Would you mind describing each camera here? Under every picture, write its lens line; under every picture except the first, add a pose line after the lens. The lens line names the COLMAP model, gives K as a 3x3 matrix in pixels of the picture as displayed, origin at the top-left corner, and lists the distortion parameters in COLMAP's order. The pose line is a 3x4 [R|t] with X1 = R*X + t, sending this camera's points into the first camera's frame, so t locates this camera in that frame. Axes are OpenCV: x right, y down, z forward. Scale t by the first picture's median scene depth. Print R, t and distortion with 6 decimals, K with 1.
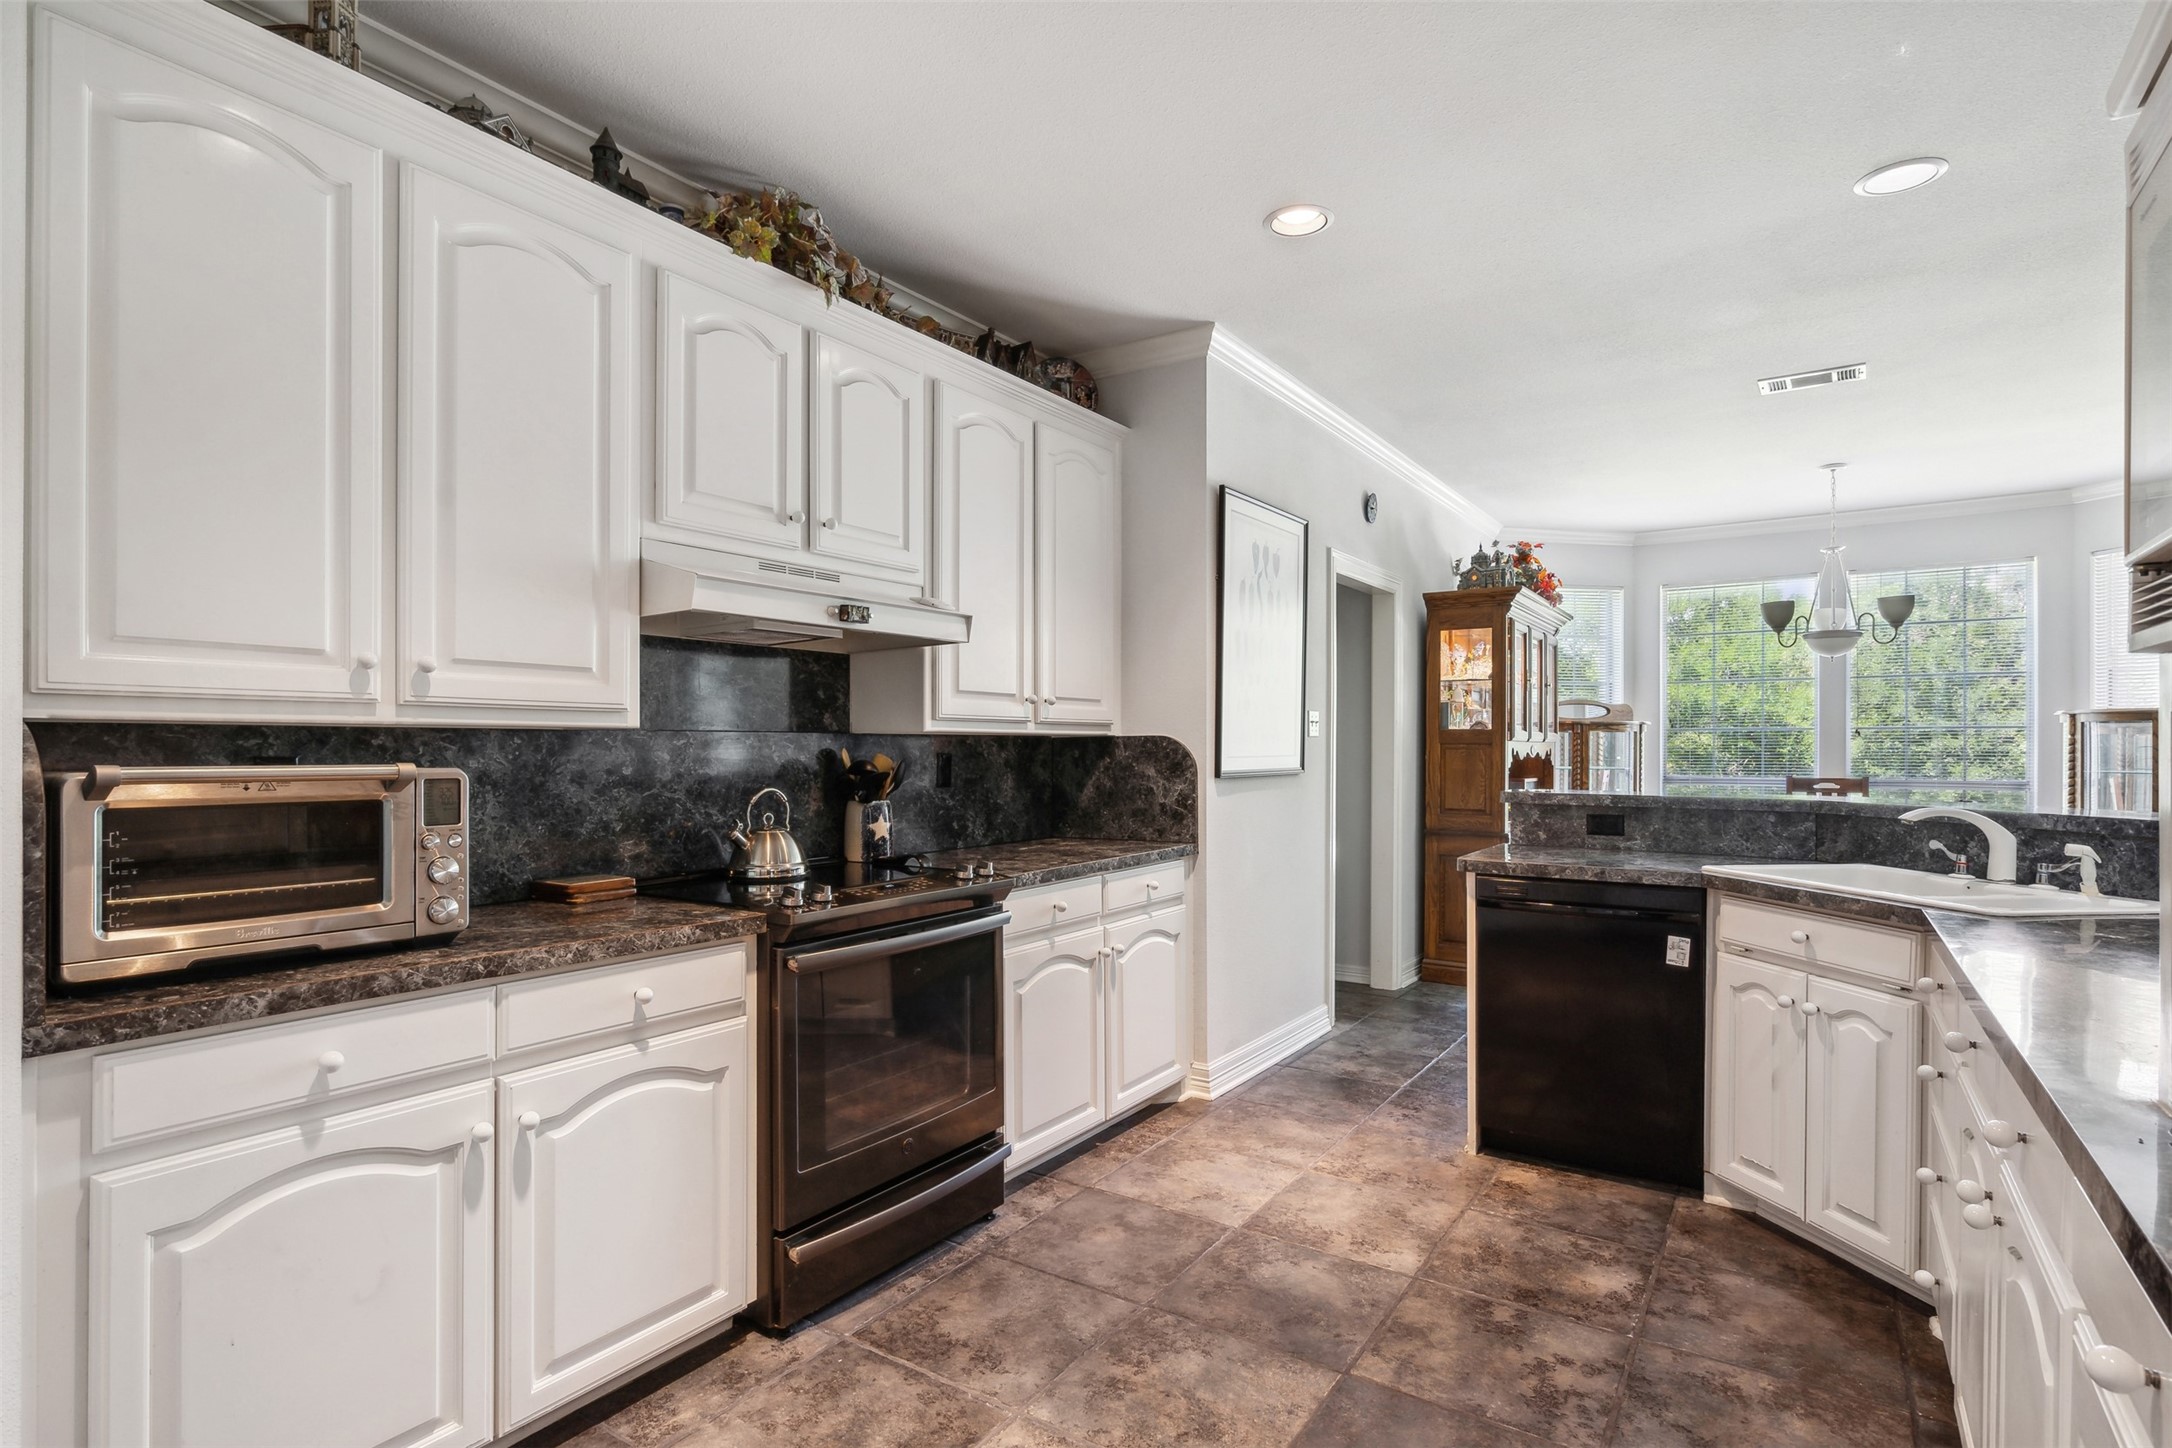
lens RADIAL K [[1066.4, 0, 1053.7], [0, 1066.4, 742.9], [0, 0, 1]] dist [-0.004390, -0.000355]
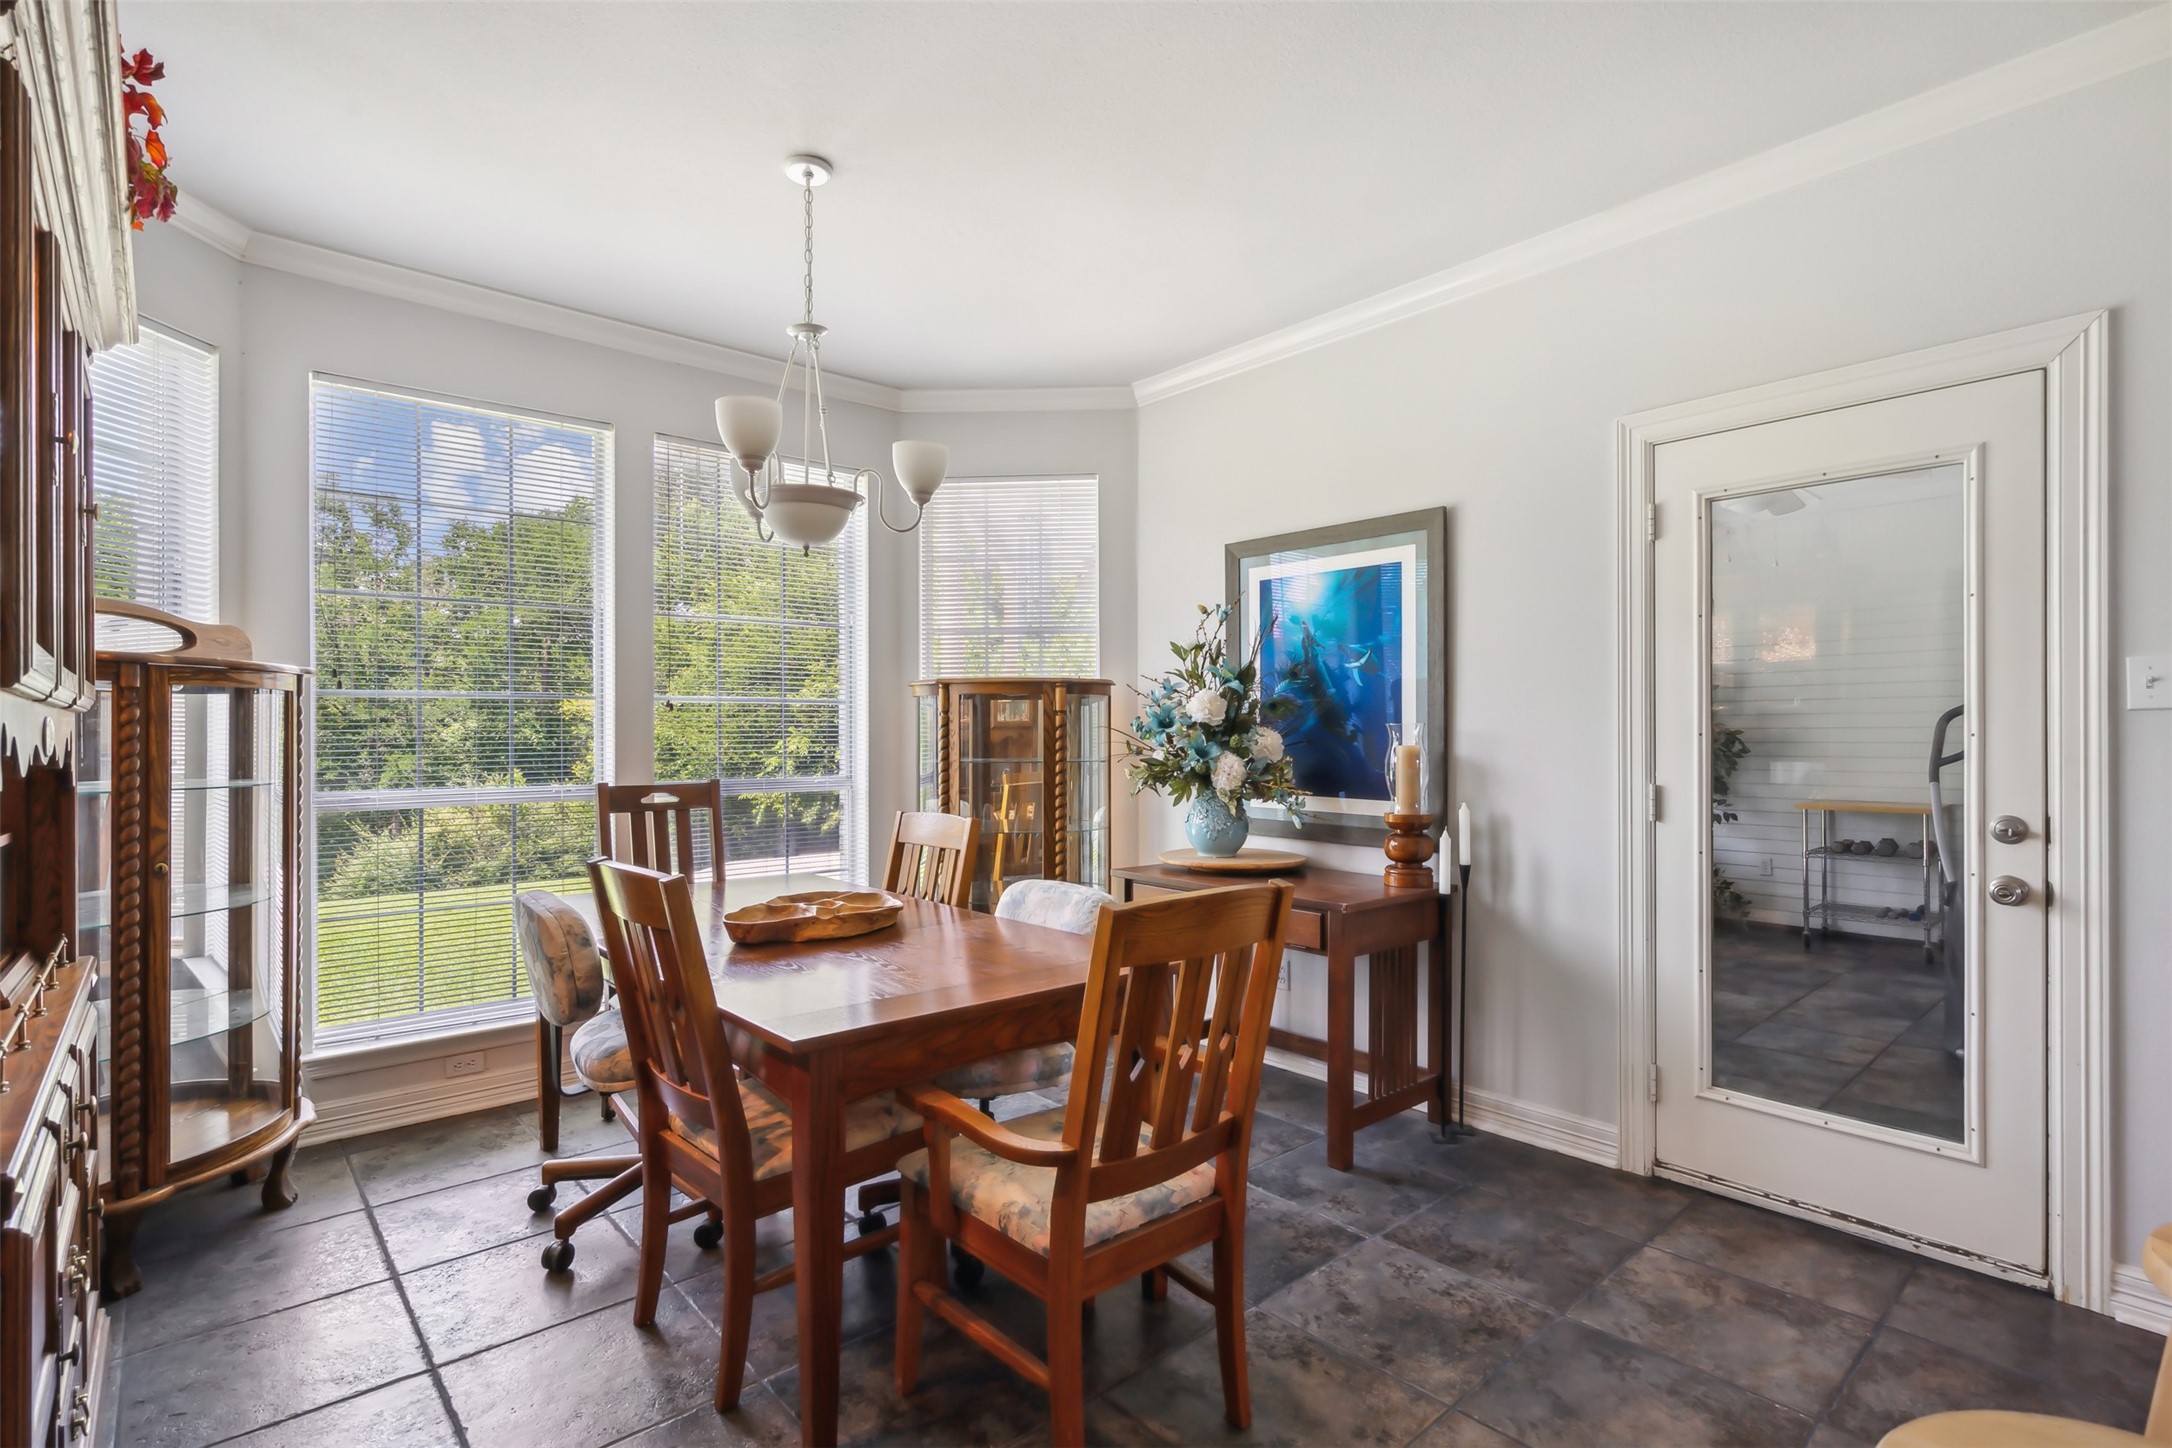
lens RADIAL K [[1033.4, 0, 1077.6], [0, 1033.4, 727.7], [0, 0, 1]] dist [-0.013305, -0.000374]
pose [[0.225279, 0.004832, 0.974282, 0.557057], [0.001325, 0.999985, -0.005266, 0.011876], [-0.974293, 0.002477, 0.225270, 1.452566]]
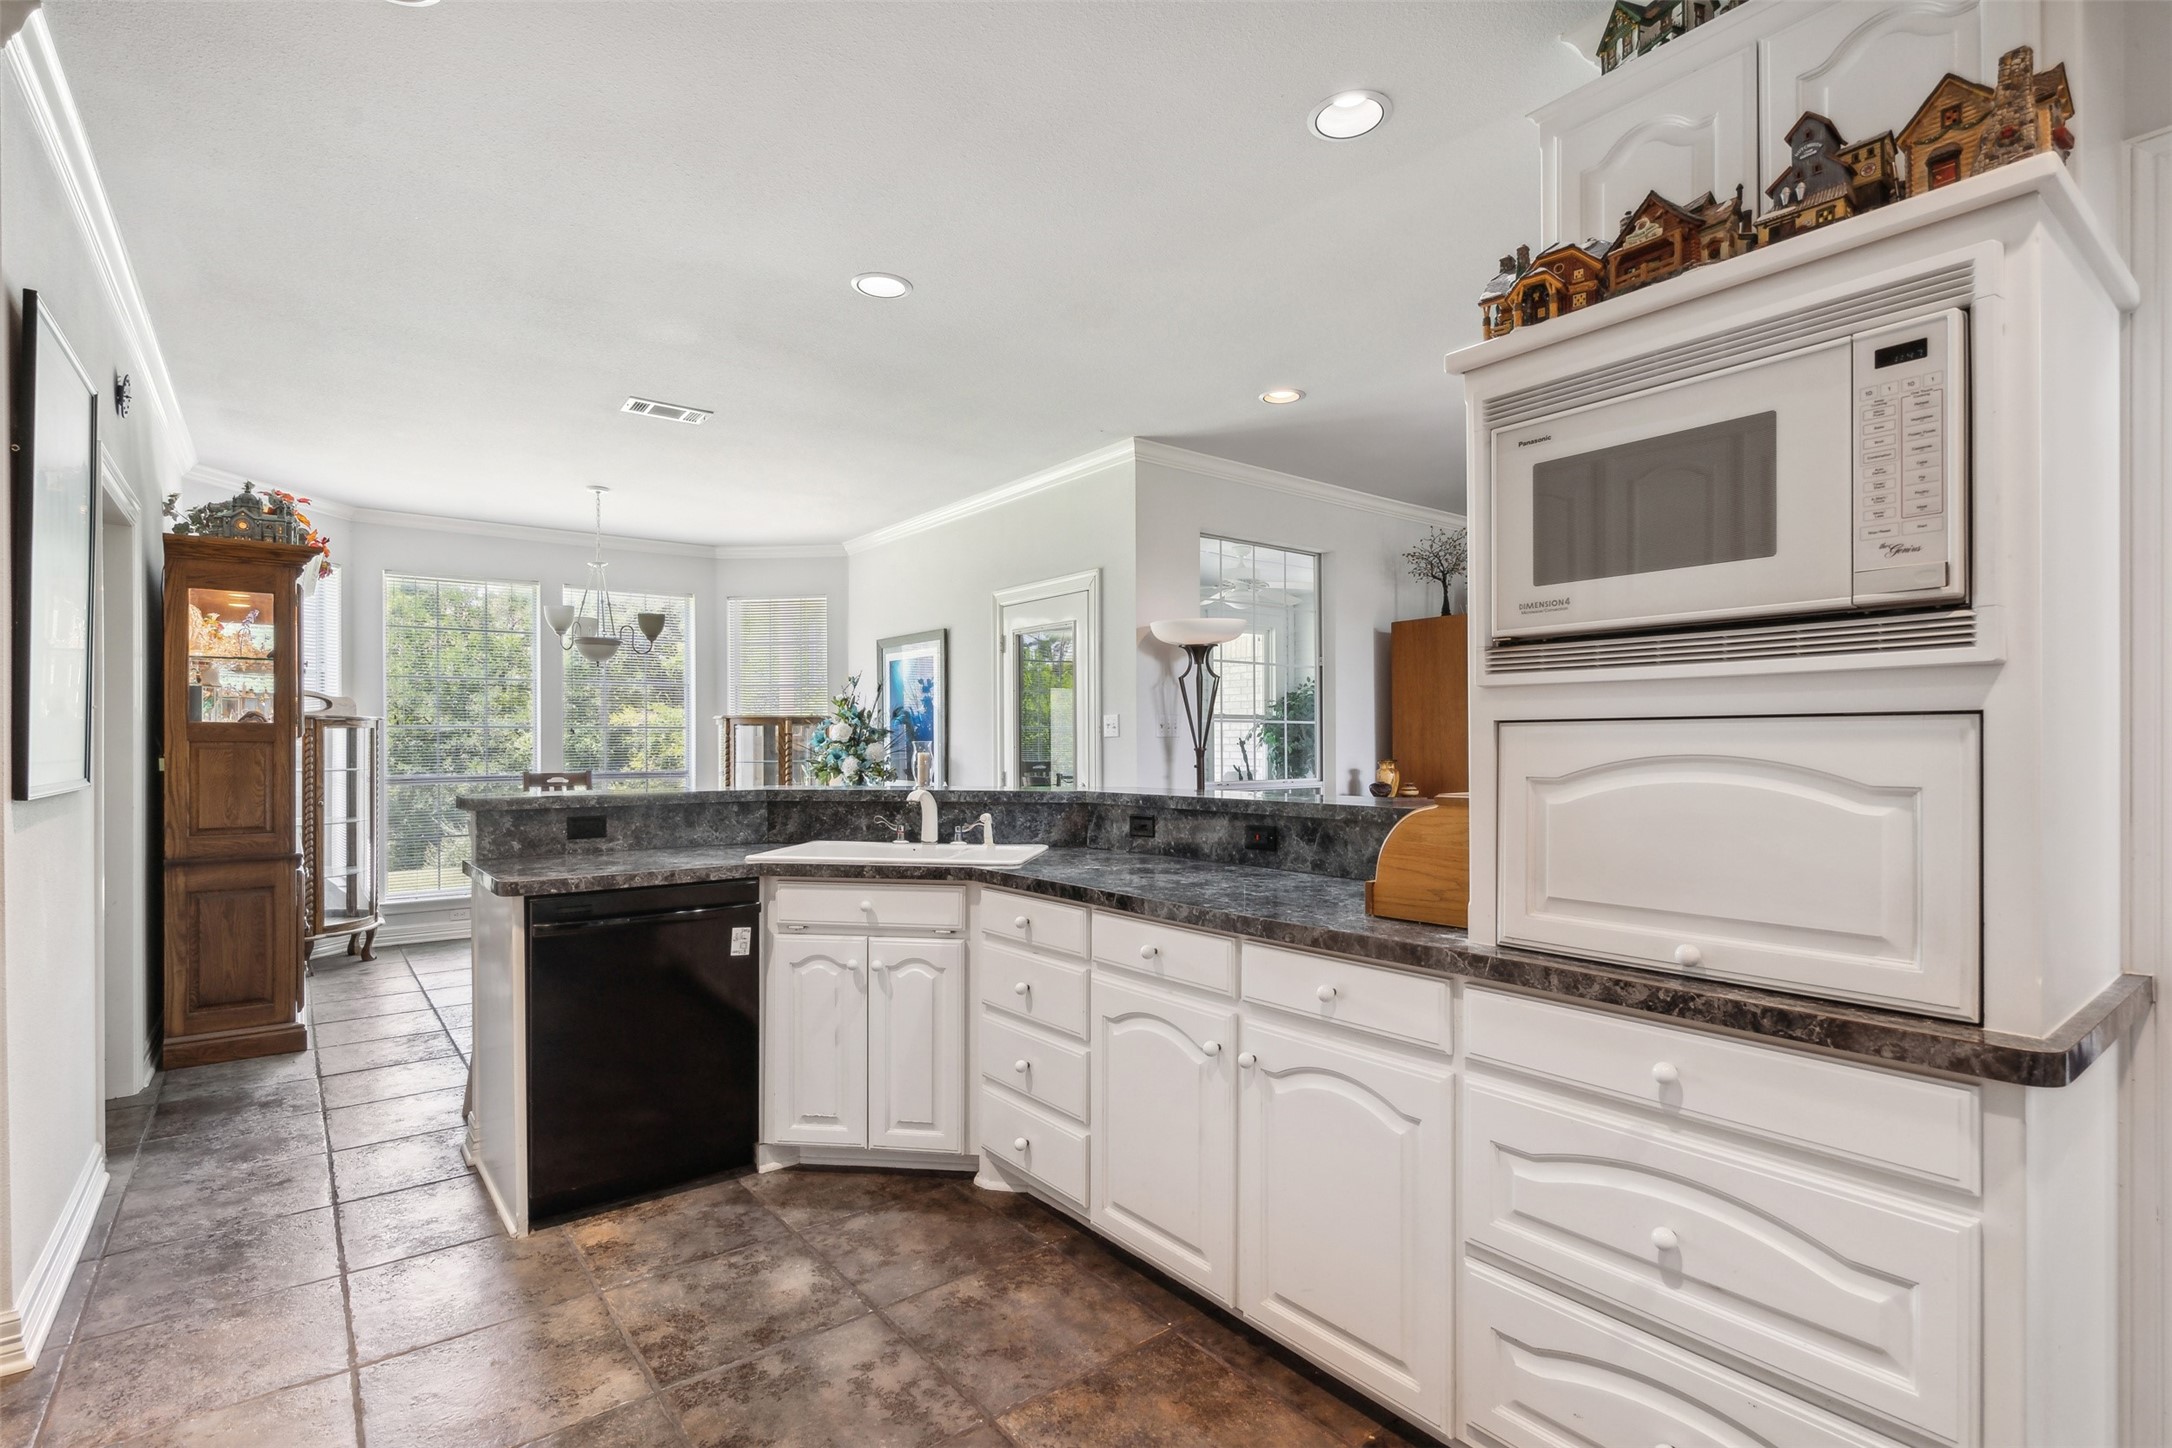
lens RADIAL K [[1036.7, 0, 1082.6], [0, 1036.7, 746.9], [0, 0, 1]] dist [-0.003198, -0.000056]
pose [[0.288435, -0.005157, 0.957486, -0.277346], [0.000882, 0.999987, 0.005121, 0.002556], [-0.957499, -0.000632, 0.288435, 0.393354]]
